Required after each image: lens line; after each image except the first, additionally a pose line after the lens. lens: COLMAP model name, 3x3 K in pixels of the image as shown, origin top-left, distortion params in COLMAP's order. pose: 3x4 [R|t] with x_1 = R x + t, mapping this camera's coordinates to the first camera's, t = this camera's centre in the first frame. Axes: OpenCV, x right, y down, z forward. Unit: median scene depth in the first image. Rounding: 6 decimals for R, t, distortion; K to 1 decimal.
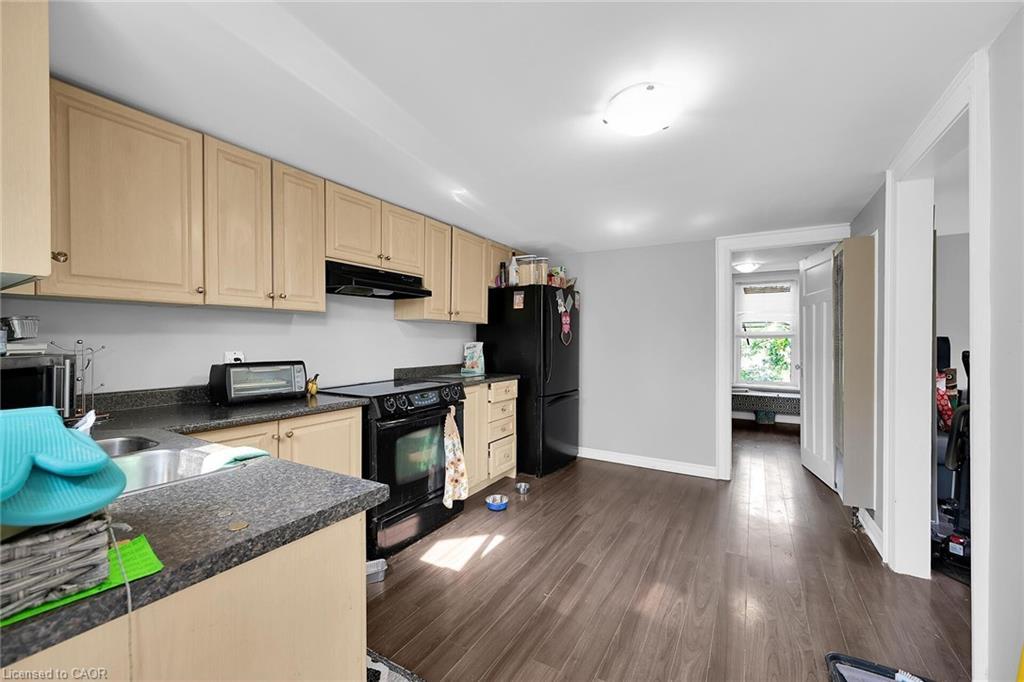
lens RADIAL K [[397.9, 0, 518.1], [0, 397.9, 342.2], [0, 0, 1]] dist [-0.003567, -0.000204]
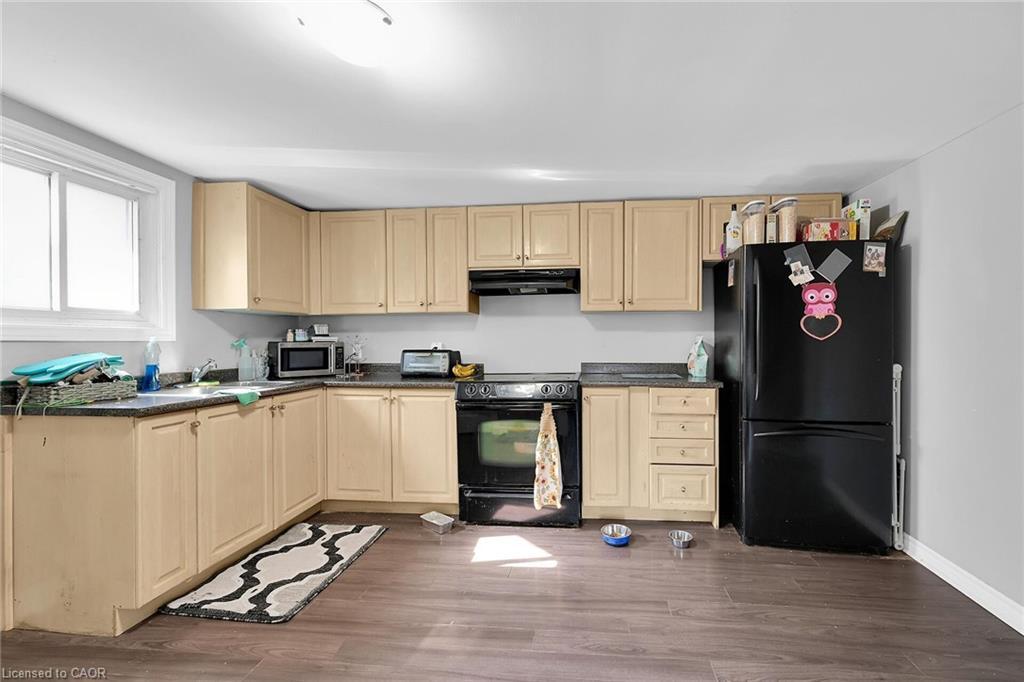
lens RADIAL K [[397.9, 0, 516.0], [0, 397.9, 340.7], [0, 0, 1]] dist [-0.003567, -0.000204]
pose [[0.447776, 0.006130, -0.894125, 0.675648], [0.001666, 0.999969, 0.007690, 0.005231], [0.894144, -0.004933, 0.447752, 0.546101]]
